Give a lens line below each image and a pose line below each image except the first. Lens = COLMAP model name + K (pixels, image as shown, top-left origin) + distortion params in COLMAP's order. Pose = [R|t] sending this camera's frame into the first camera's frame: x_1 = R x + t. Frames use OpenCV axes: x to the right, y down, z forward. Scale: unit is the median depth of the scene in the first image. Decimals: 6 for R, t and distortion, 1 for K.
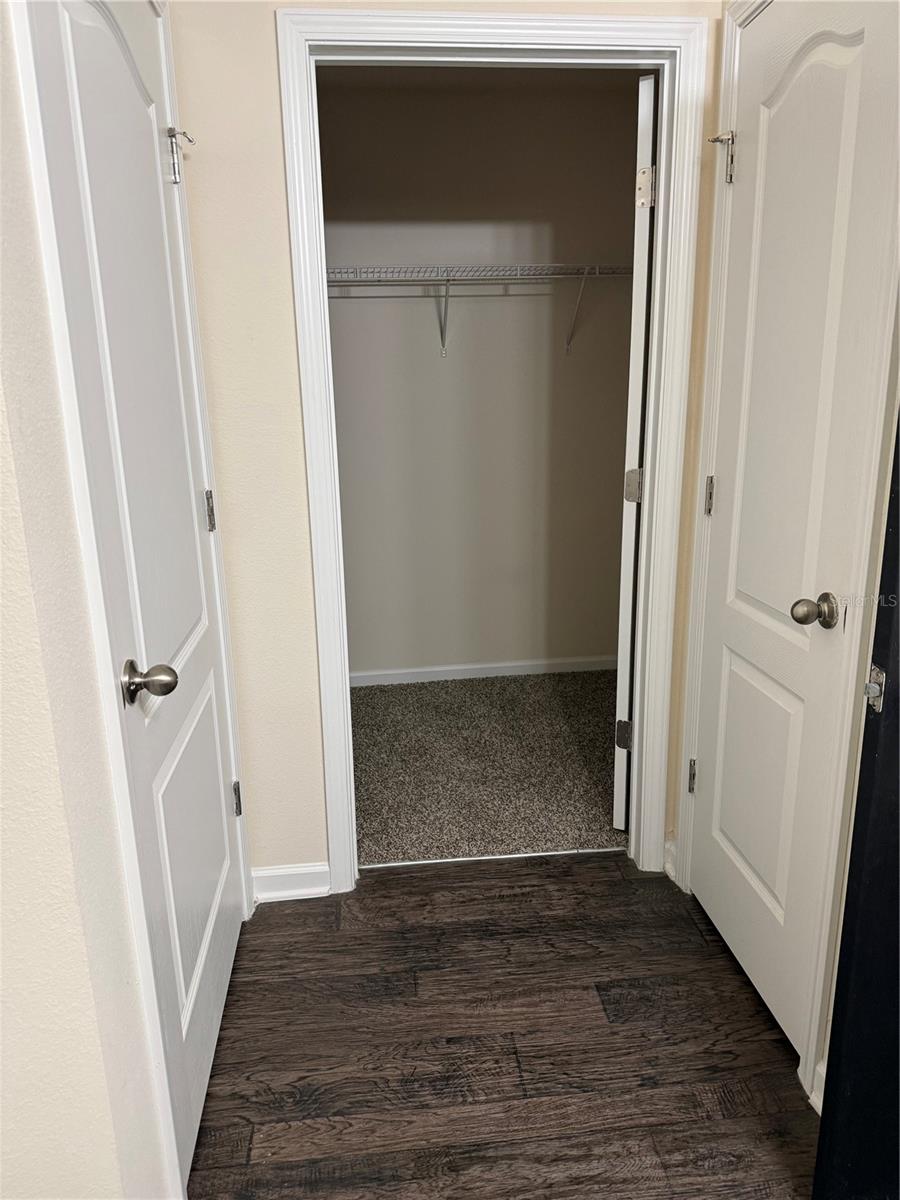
lens RADIAL K [[860.6, 0, 450.0], [0, 860.6, 600.0], [0, 0, 1]] dist [-0.000357, -0.067176]
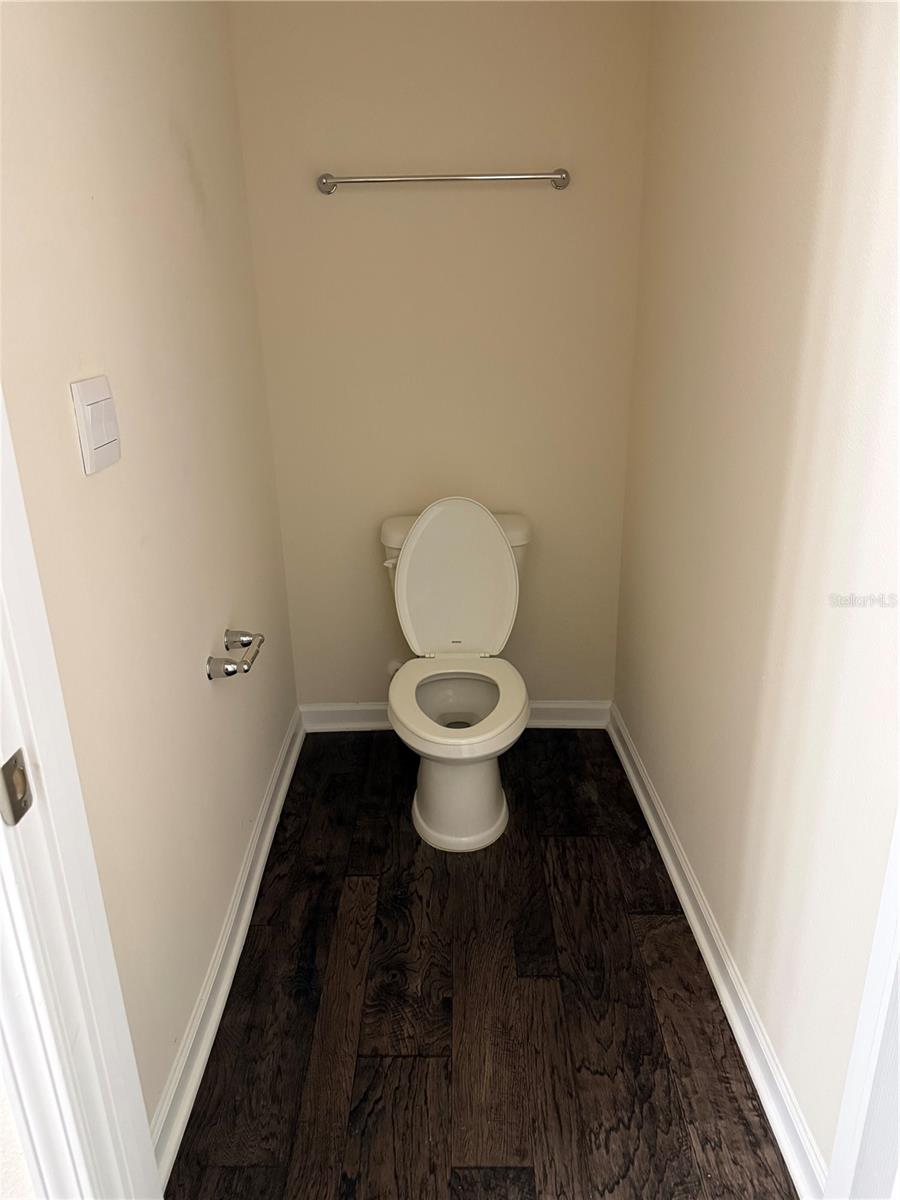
lens RADIAL K [[860.6, 0, 450.0], [0, 860.6, 600.0], [0, 0, 1]] dist [-0.000357, -0.067176]
pose [[-0.124926, 0.357368, -0.925571, 0.755392], [-0.226137, 0.898069, 0.377272, -0.251728], [0.966052, 0.256437, -0.031378, 0.969407]]
